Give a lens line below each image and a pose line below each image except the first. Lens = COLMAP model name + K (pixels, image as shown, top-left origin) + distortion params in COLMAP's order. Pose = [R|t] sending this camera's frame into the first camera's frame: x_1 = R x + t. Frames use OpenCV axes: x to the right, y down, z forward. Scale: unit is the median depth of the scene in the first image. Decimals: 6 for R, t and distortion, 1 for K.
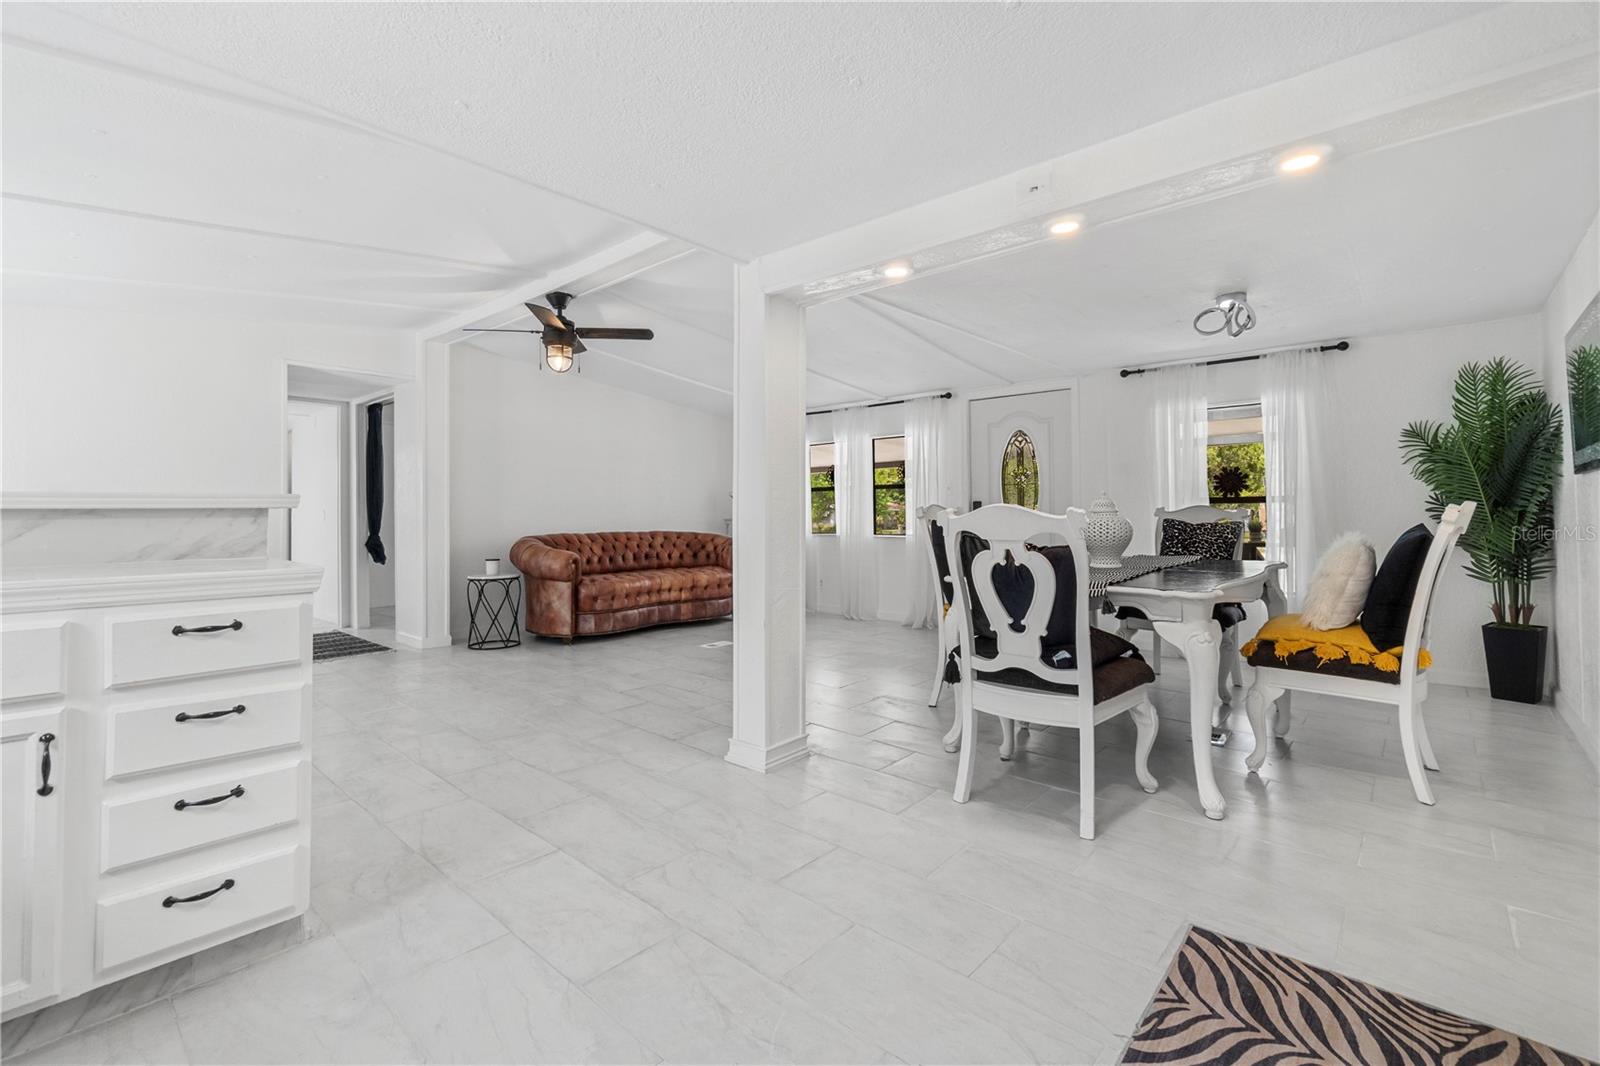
lens RADIAL K [[693.4, 0, 796.0], [0, 693.4, 505.8], [0, 0, 1]] dist [-0.010395, 0.003208]
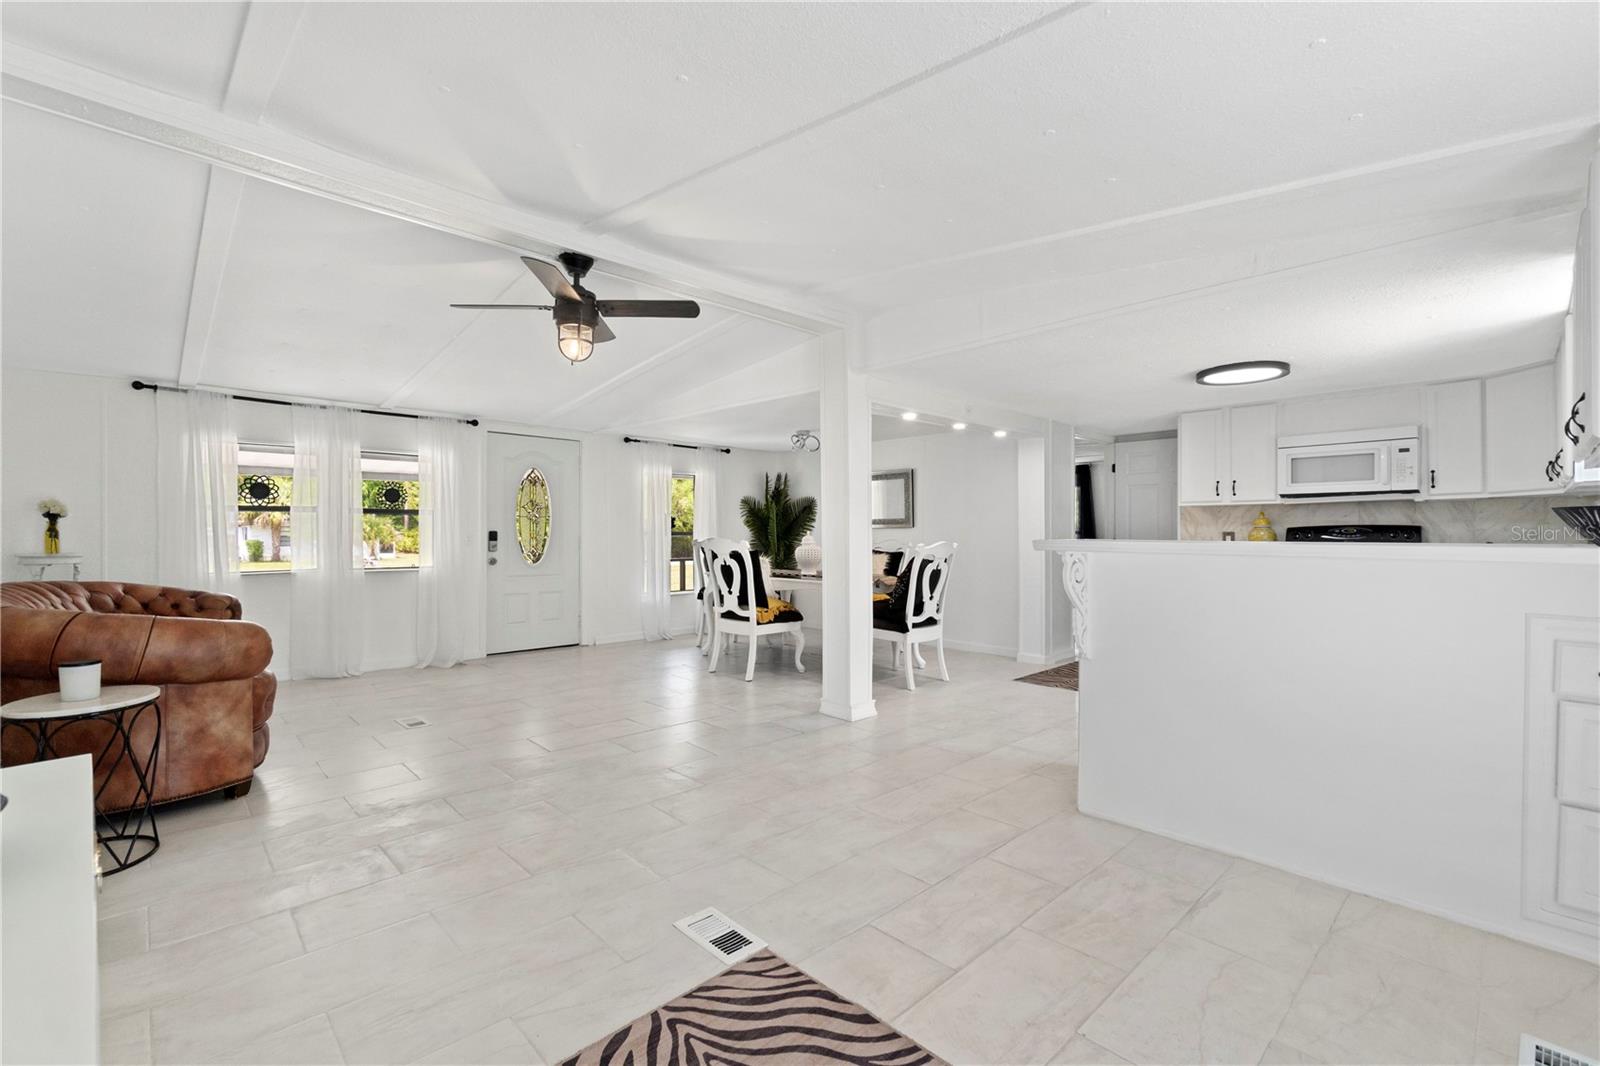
lens RADIAL K [[693.4, 0, 782.3], [0, 693.4, 534.7], [0, 0, 1]] dist [-0.010395, 0.003208]
pose [[0.092387, 0.005677, 0.995707, -1.704087], [-0.014345, 0.999888, -0.004370, -0.006551], [-0.995620, -0.013880, 0.092458, 1.140569]]
